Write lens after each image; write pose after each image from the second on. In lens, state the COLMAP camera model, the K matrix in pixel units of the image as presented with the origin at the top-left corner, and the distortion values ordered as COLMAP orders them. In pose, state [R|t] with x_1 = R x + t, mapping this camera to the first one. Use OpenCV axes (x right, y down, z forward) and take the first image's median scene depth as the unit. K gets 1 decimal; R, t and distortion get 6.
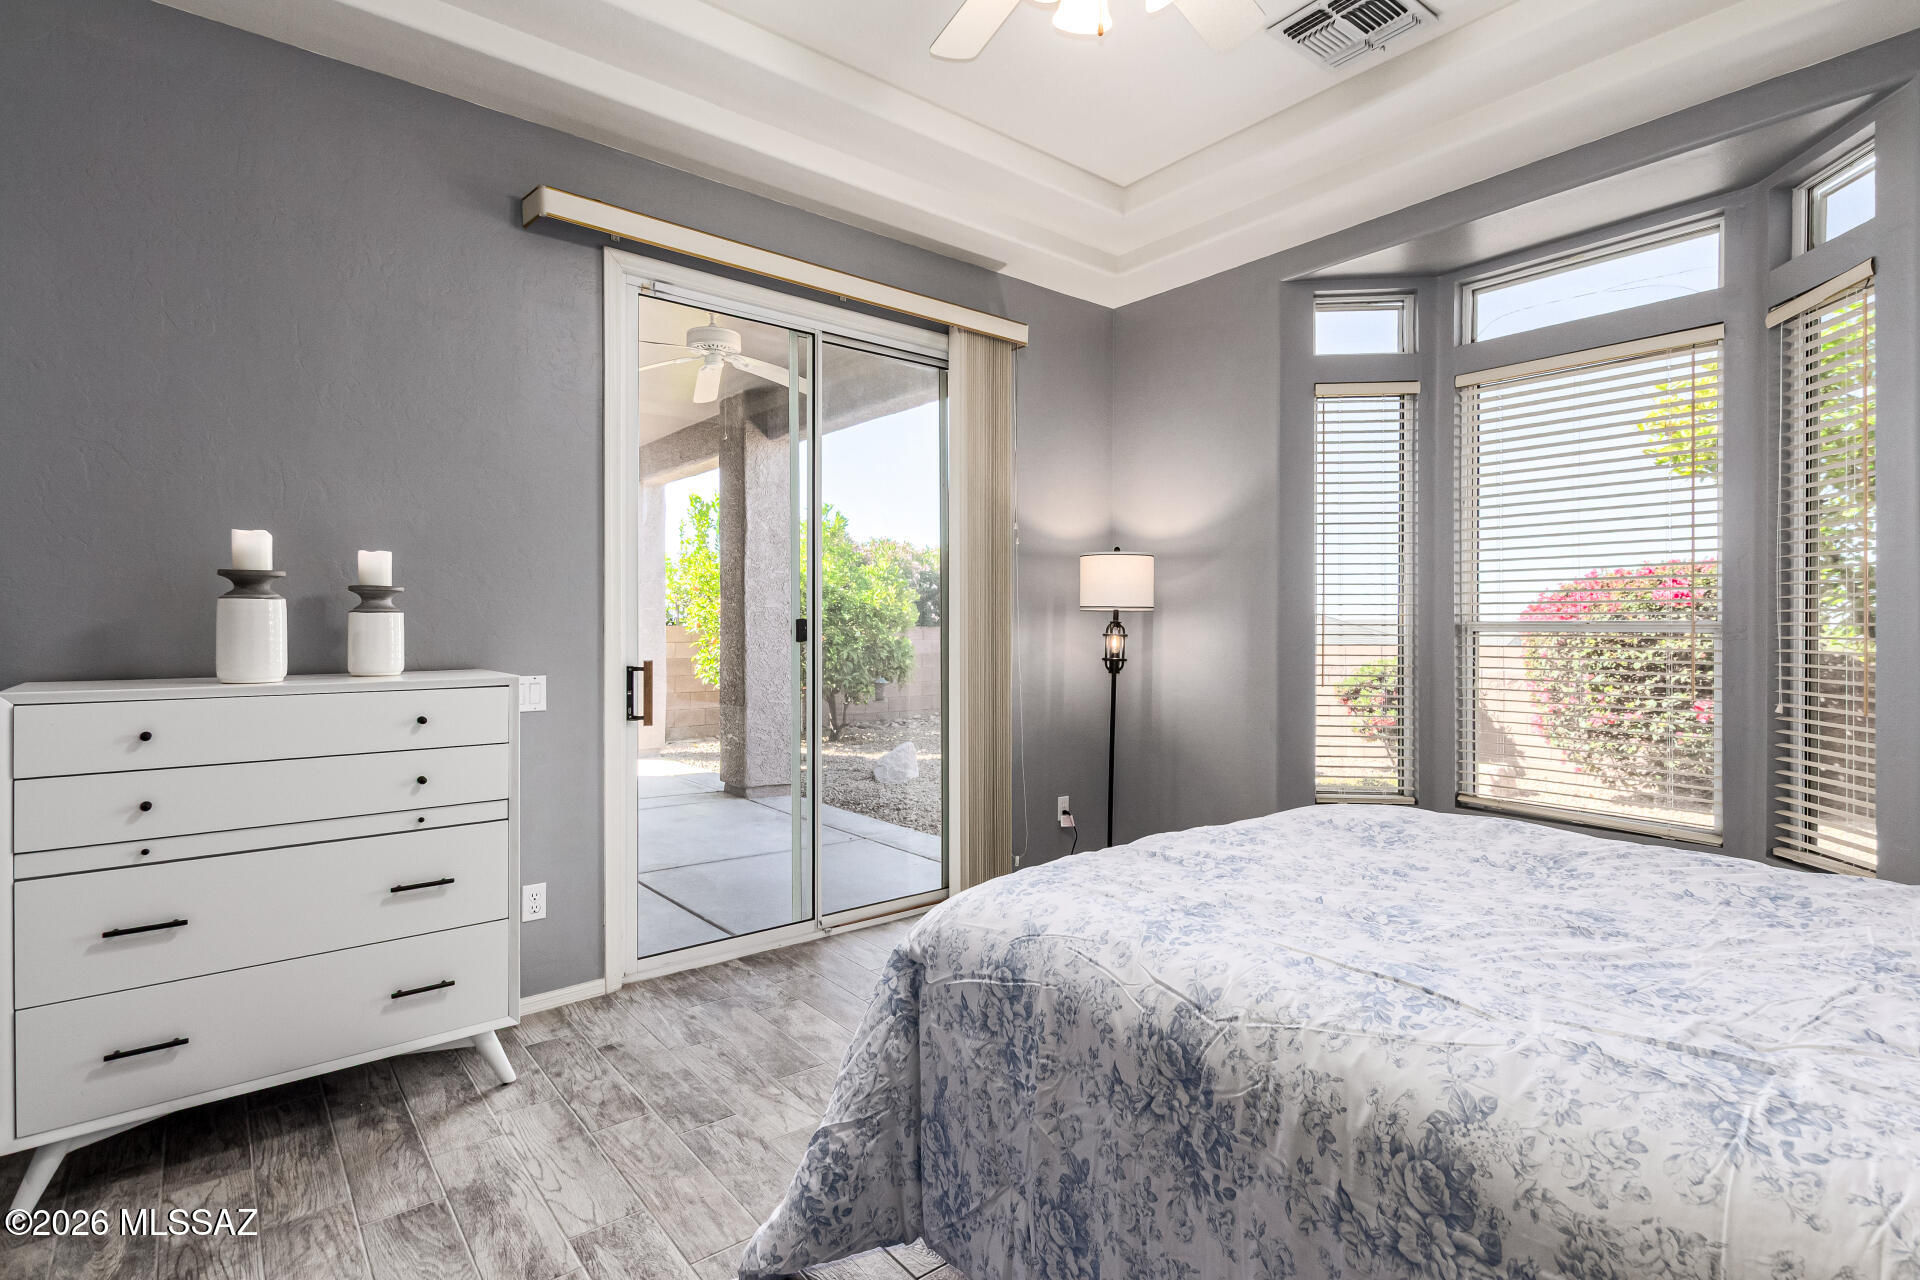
lens RADIAL K [[935.9, 0, 965.3], [0, 935.9, 639.0], [0, 0, 1]] dist [0.024930, 0.000692]
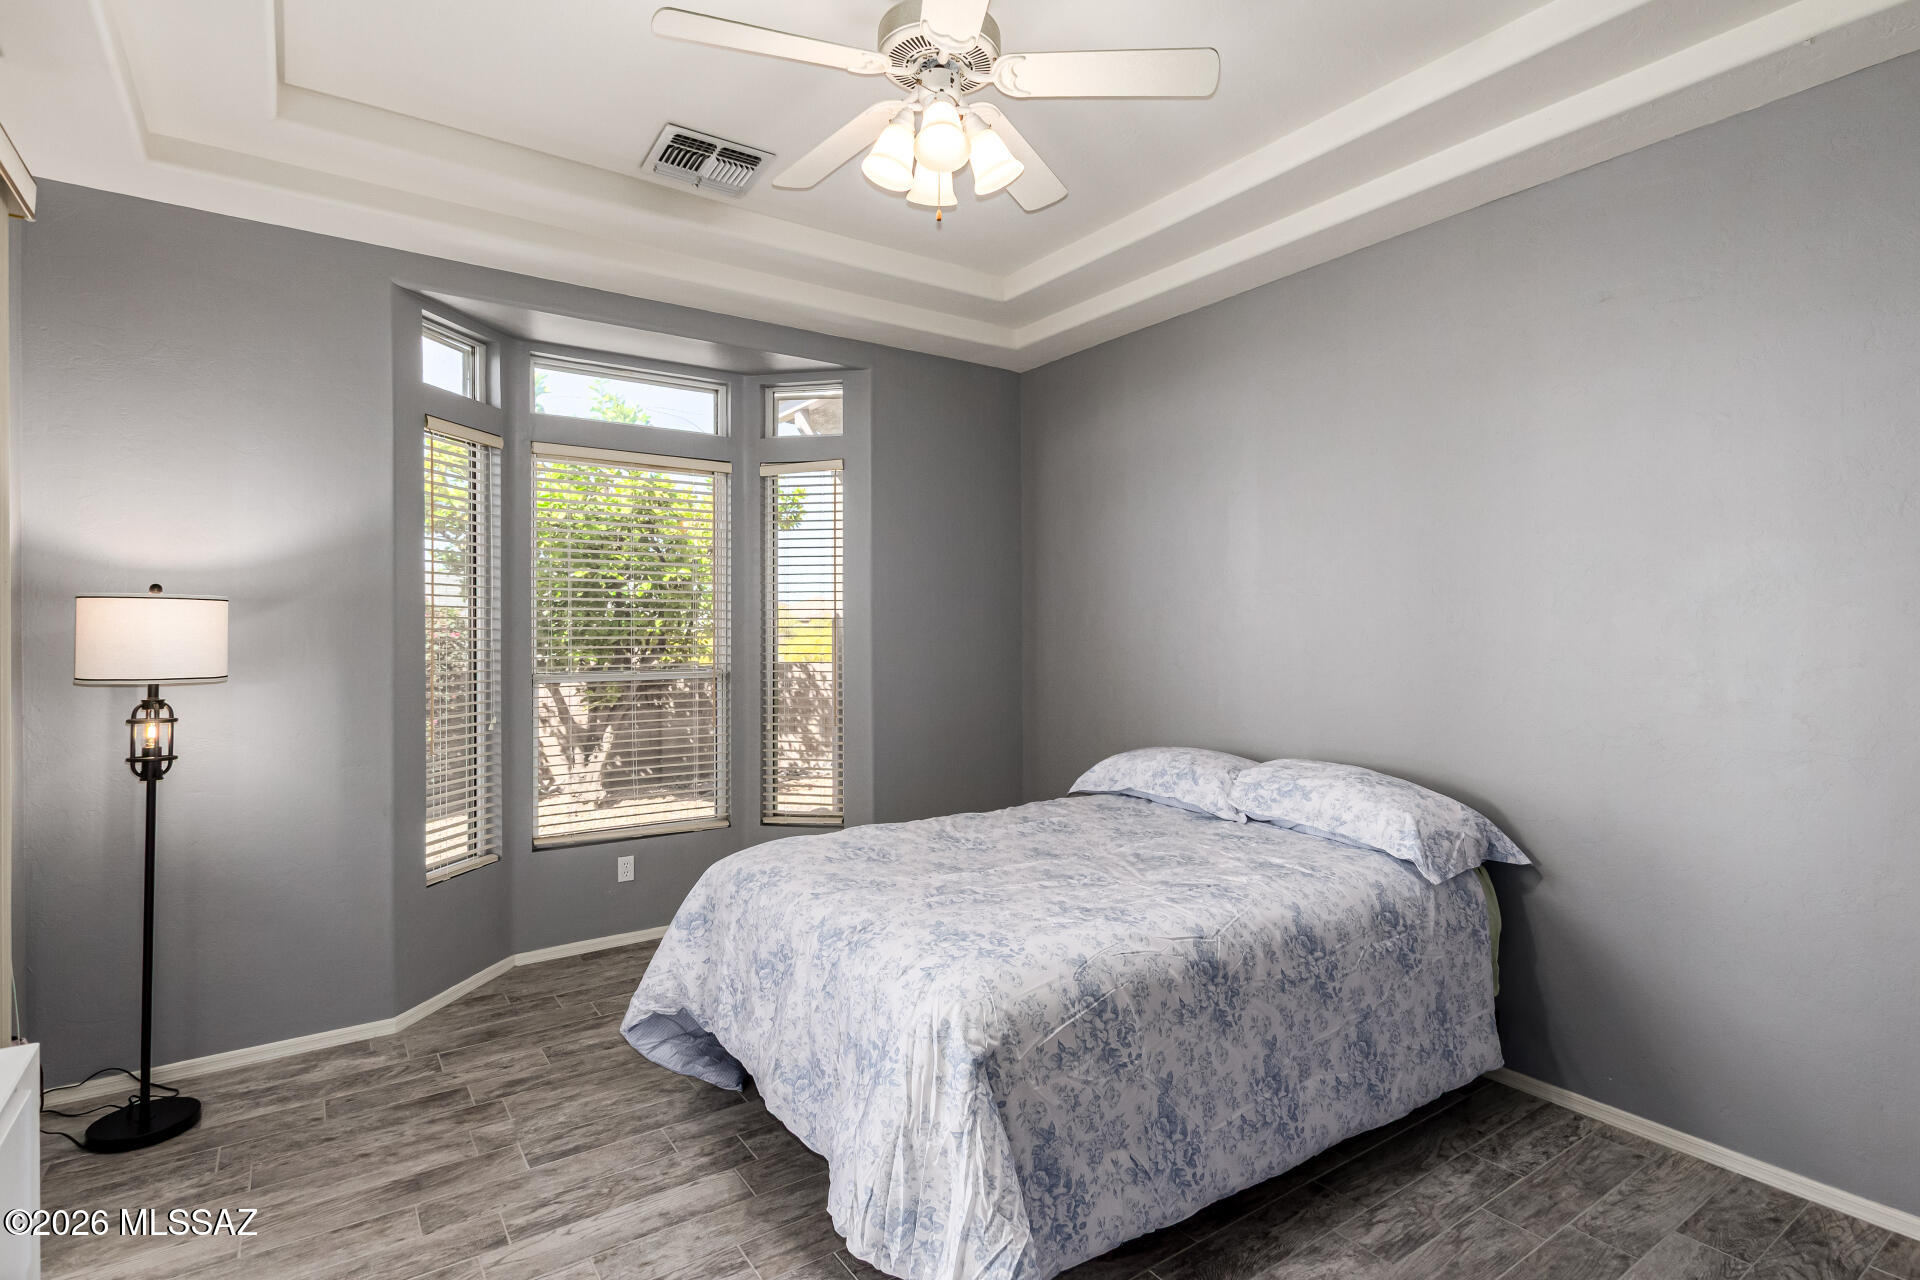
lens RADIAL K [[935.9, 0, 998.7], [0, 935.9, 645.3], [0, 0, 1]] dist [0.024930, 0.000692]
pose [[0.063608, -0.020866, 0.997757, -0.854221], [0.016554, 0.999666, 0.019851, -0.110912], [-0.997838, 0.015254, 0.063932, 0.705587]]
